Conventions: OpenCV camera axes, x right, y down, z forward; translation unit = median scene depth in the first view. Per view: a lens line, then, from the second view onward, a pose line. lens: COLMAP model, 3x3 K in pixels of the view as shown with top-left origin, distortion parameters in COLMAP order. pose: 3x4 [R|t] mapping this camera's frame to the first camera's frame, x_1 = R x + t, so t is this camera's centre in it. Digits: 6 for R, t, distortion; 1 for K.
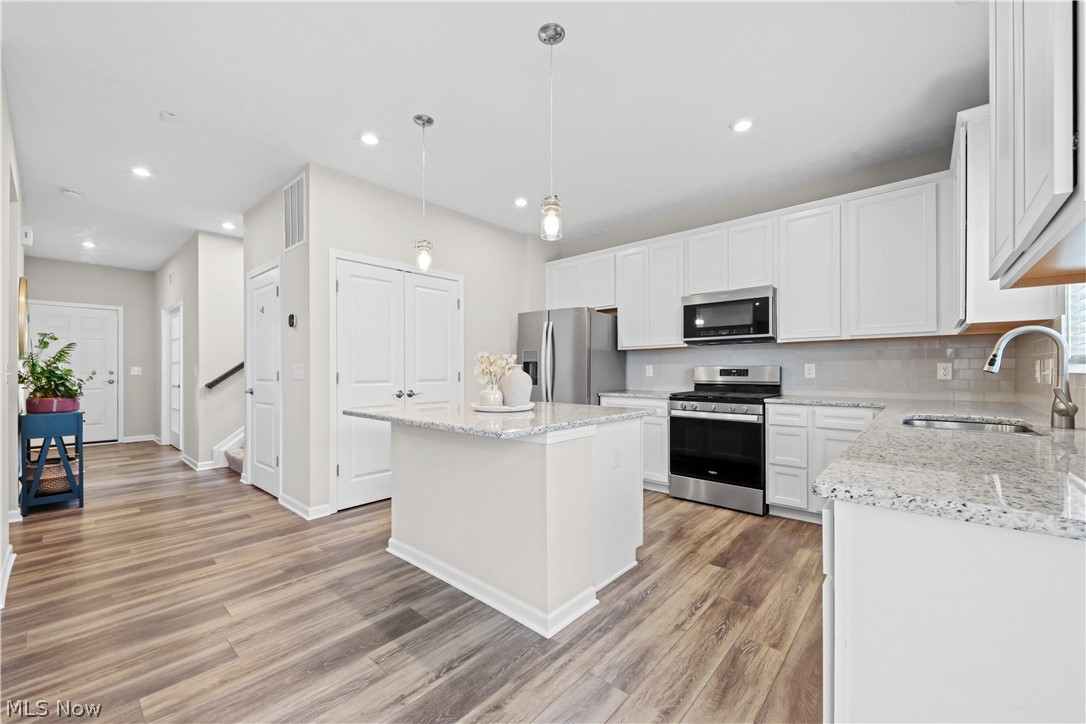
lens RADIAL K [[428.9, 0, 532.3], [0, 428.9, 369.7], [0, 0, 1]] dist [0.011138, -0.004353]
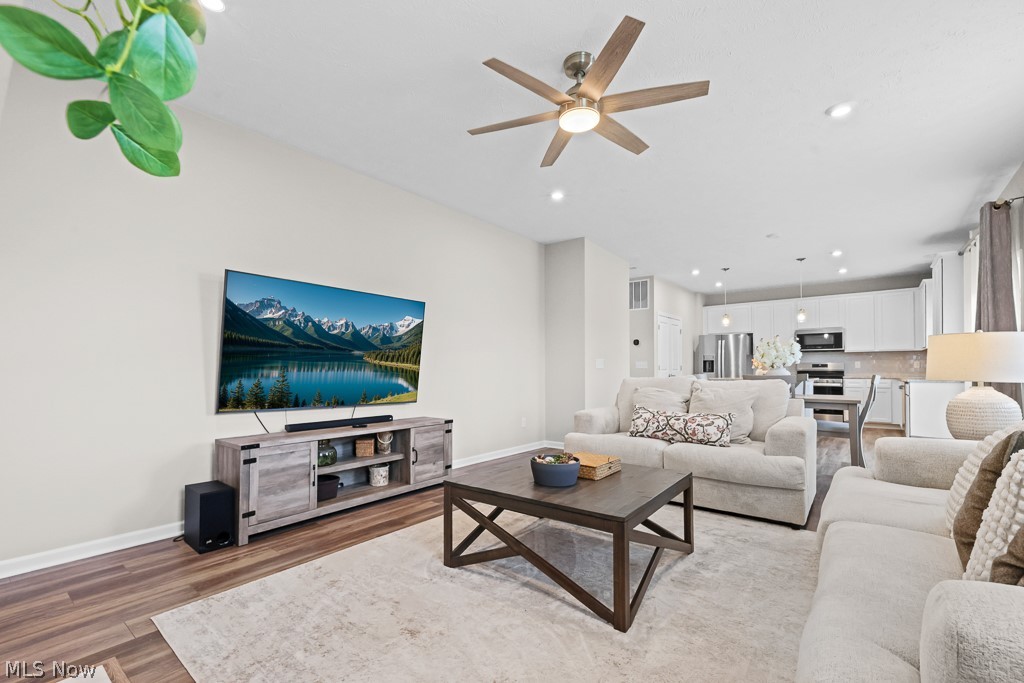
lens RADIAL K [[441.3, 0, 497.5], [0, 441.3, 363.5], [0, 0, 1]] dist [-0.001378, -0.000279]
pose [[0.999671, 0.003881, 0.025336, -1.430386], [-0.003687, 0.999964, -0.007698, 0.022706], [-0.025365, 0.007602, 0.999649, -1.385008]]
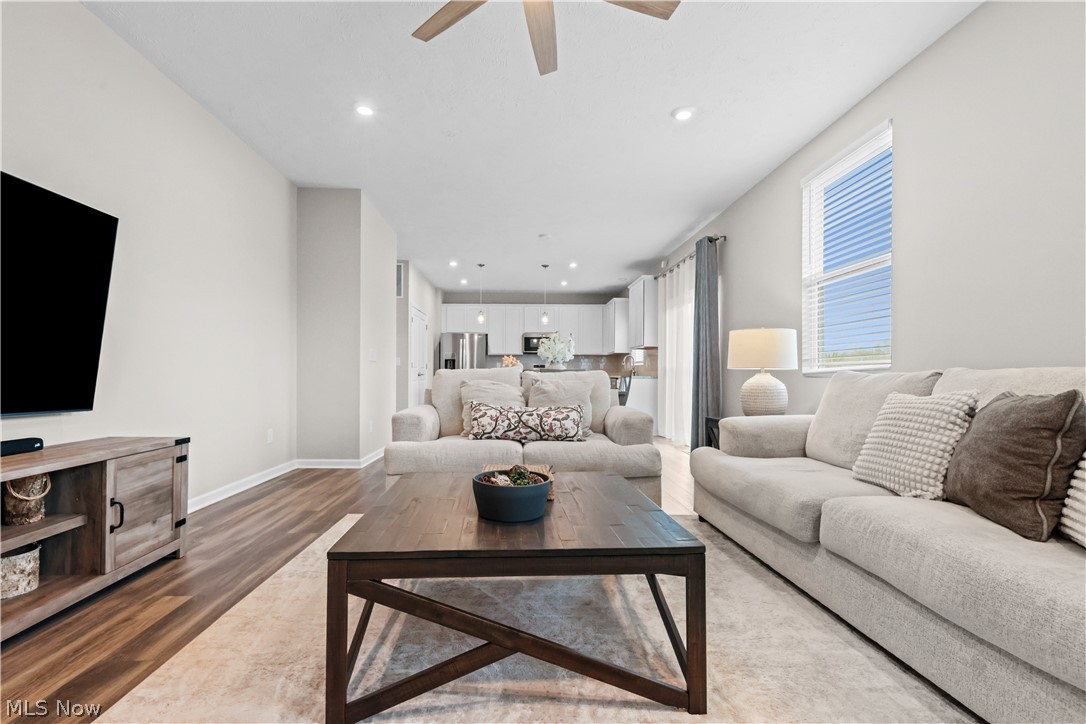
lens RADIAL K [[468.1, 0, 520.1], [0, 468.1, 372.3], [0, 0, 1]] dist [-0.001378, -0.000279]
pose [[0.736472, 0.014875, 0.676304, -1.651205], [-0.015504, 0.999867, -0.005109, 0.066225], [-0.676290, -0.006723, 0.736605, -1.019242]]
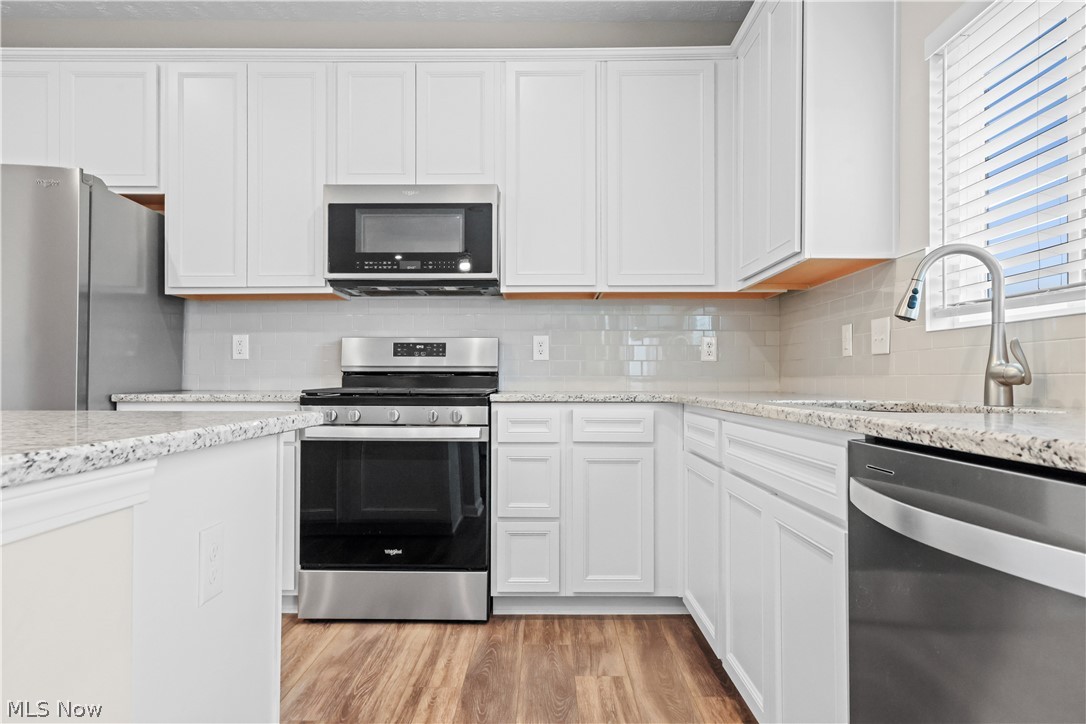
lens RADIAL K [[701.0, 0, 546.6], [0, 701.0, 370.9], [0, 0, 1]] dist [0.004451, 0.004437]
pose [[0.743778, 0.011333, 0.668331, 0.024879], [-0.006170, 0.999930, -0.010089, 0.047971], [-0.668398, 0.003381, 0.743796, 0.328757]]
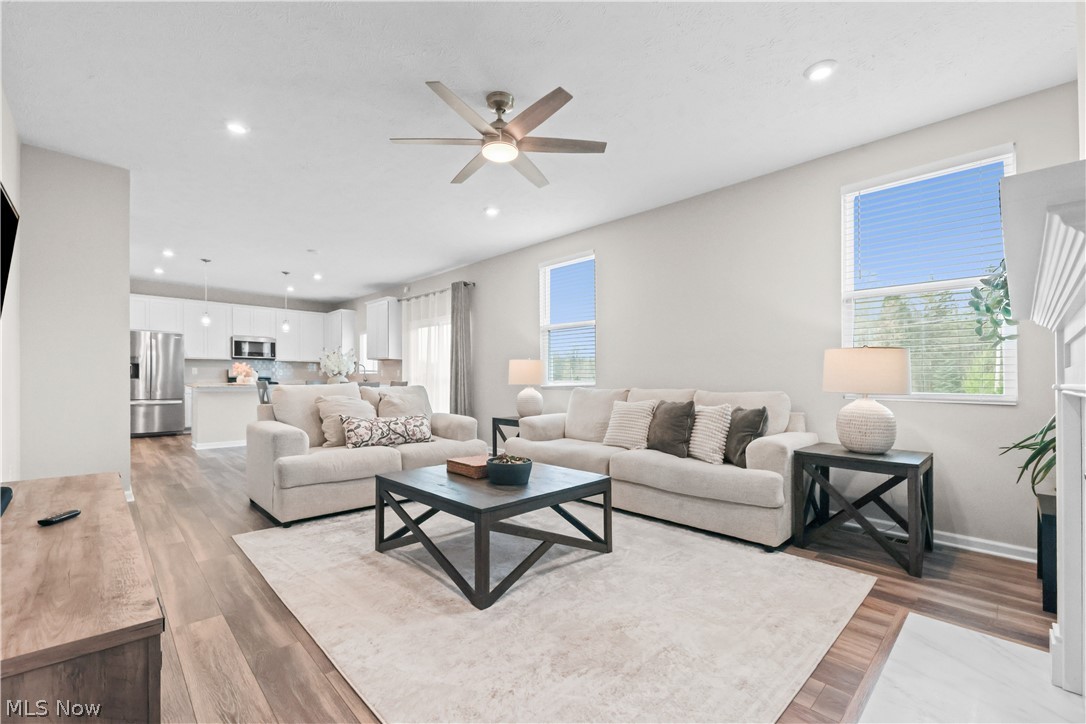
lens RADIAL K [[468.1, 0, 518.6], [0, 468.1, 378.4], [0, 0, 1]] dist [-0.001378, -0.000279]
pose [[0.094706, 0.008520, 0.995469, -2.166902], [-0.017295, 0.999827, -0.006912, 0.034192], [-0.995355, -0.016562, 0.094837, -0.734323]]
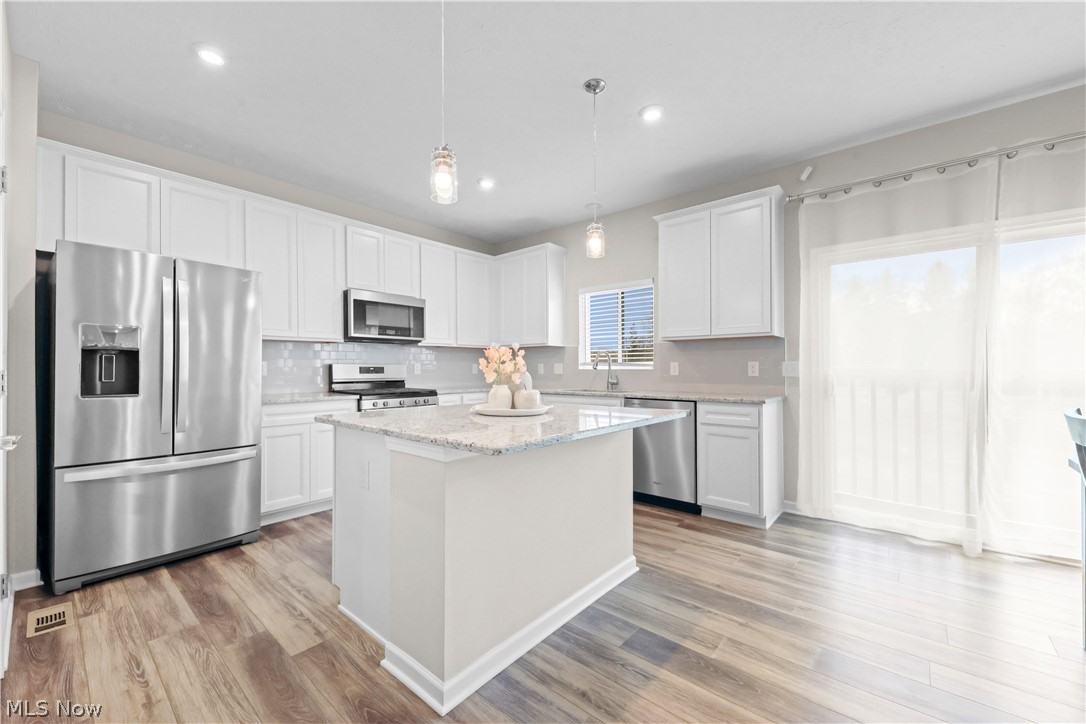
lens RADIAL K [[428.9, 0, 539.3], [0, 428.9, 365.7], [0, 0, 1]] dist [0.011138, -0.004353]
pose [[-0.021786, 0.005728, 0.999746, -0.711233], [-0.005108, 0.999970, -0.005840, 0.000085], [-0.999750, -0.005234, -0.021757, 0.737506]]
